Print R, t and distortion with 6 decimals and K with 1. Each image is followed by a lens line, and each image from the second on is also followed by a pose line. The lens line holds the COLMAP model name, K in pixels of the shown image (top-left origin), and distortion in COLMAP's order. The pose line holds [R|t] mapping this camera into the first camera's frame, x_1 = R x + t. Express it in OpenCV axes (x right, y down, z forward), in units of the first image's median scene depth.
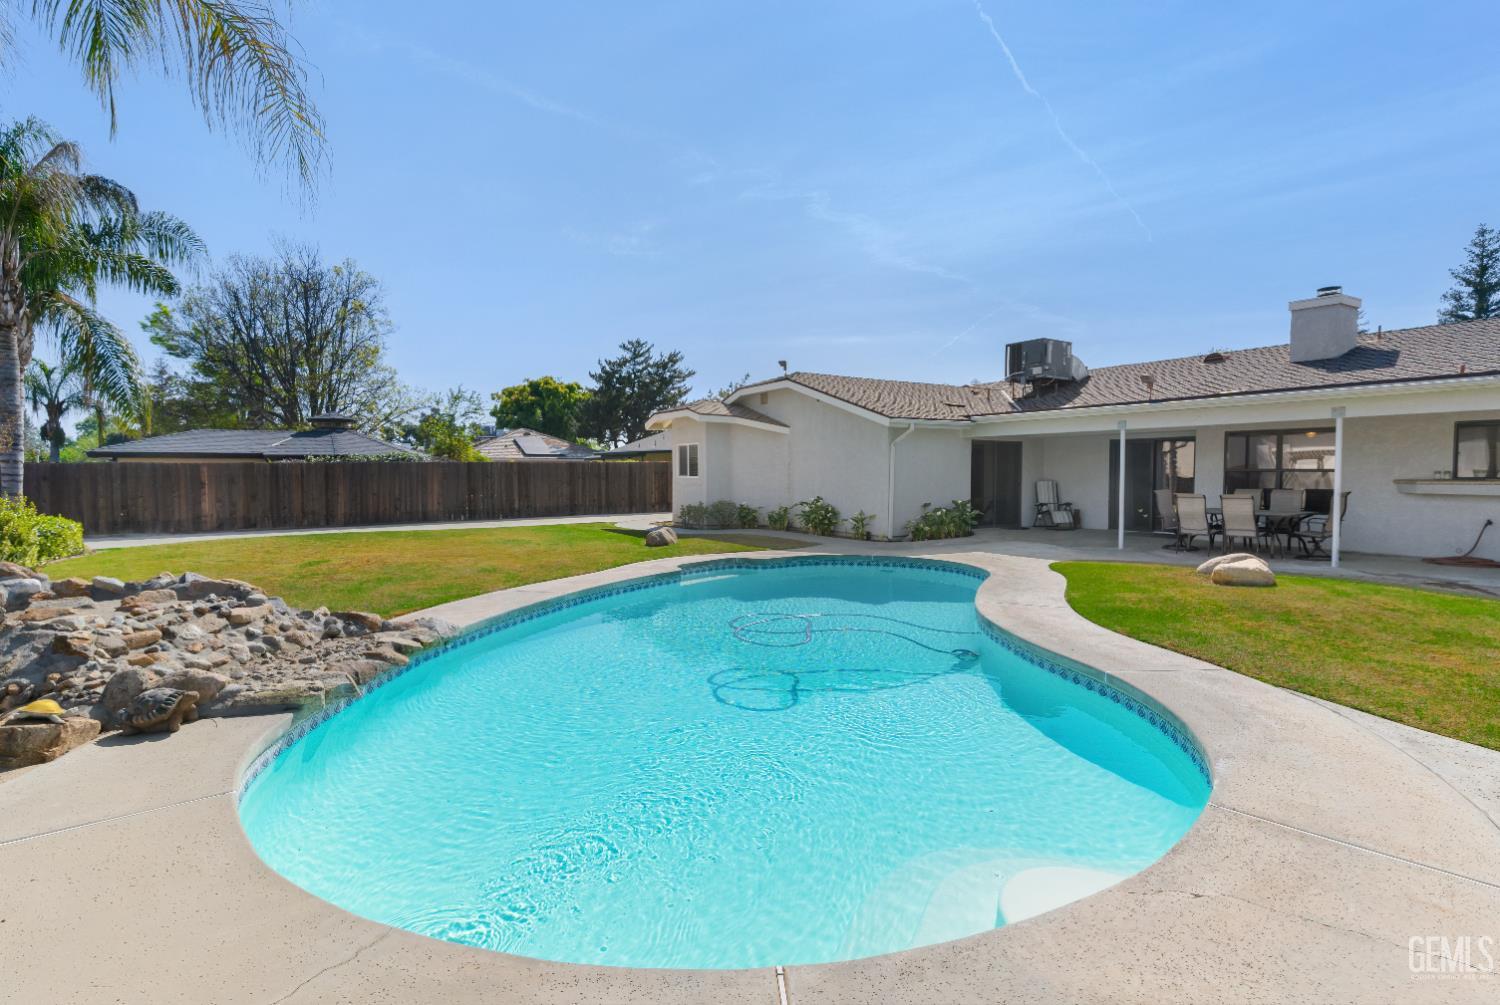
lens RADIAL K [[736.4, 0, 742.6], [0, 736.4, 504.3], [0, 0, 1]] dist [0.003163, -0.000968]
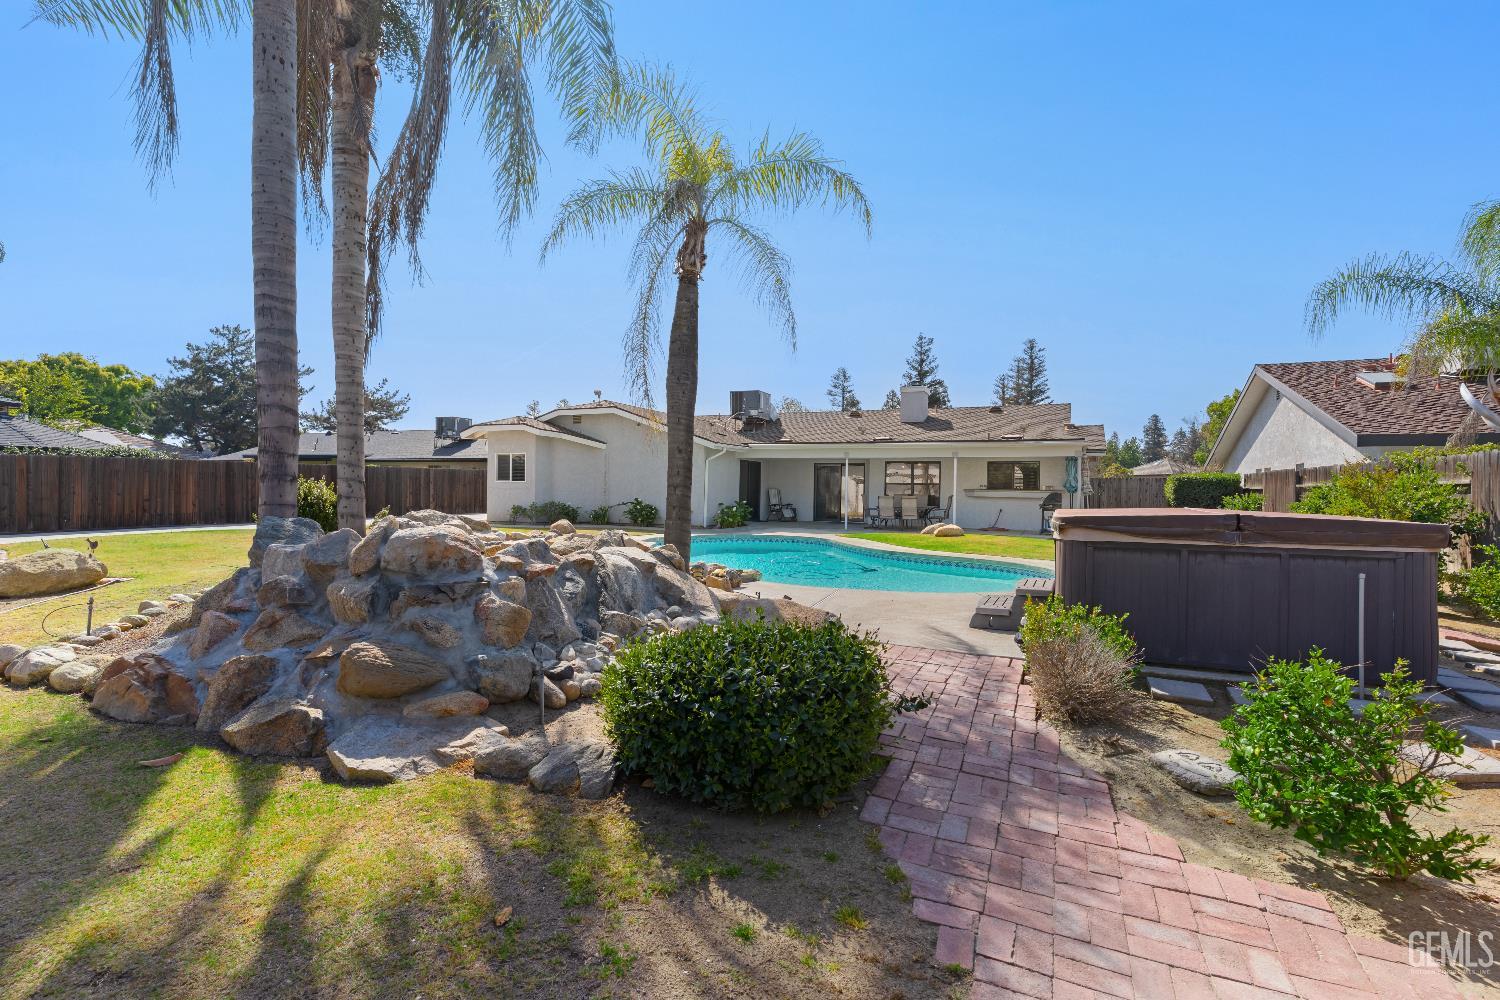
lens RADIAL K [[736.4, 0, 740.2], [0, 736.4, 497.0], [0, 0, 1]] dist [0.003163, -0.000968]
pose [[0.827924, 0.008444, 0.560777, -0.412948], [0.006999, 0.999653, -0.025386, 0.019183], [-0.560797, 0.024942, 0.827578, -0.164985]]
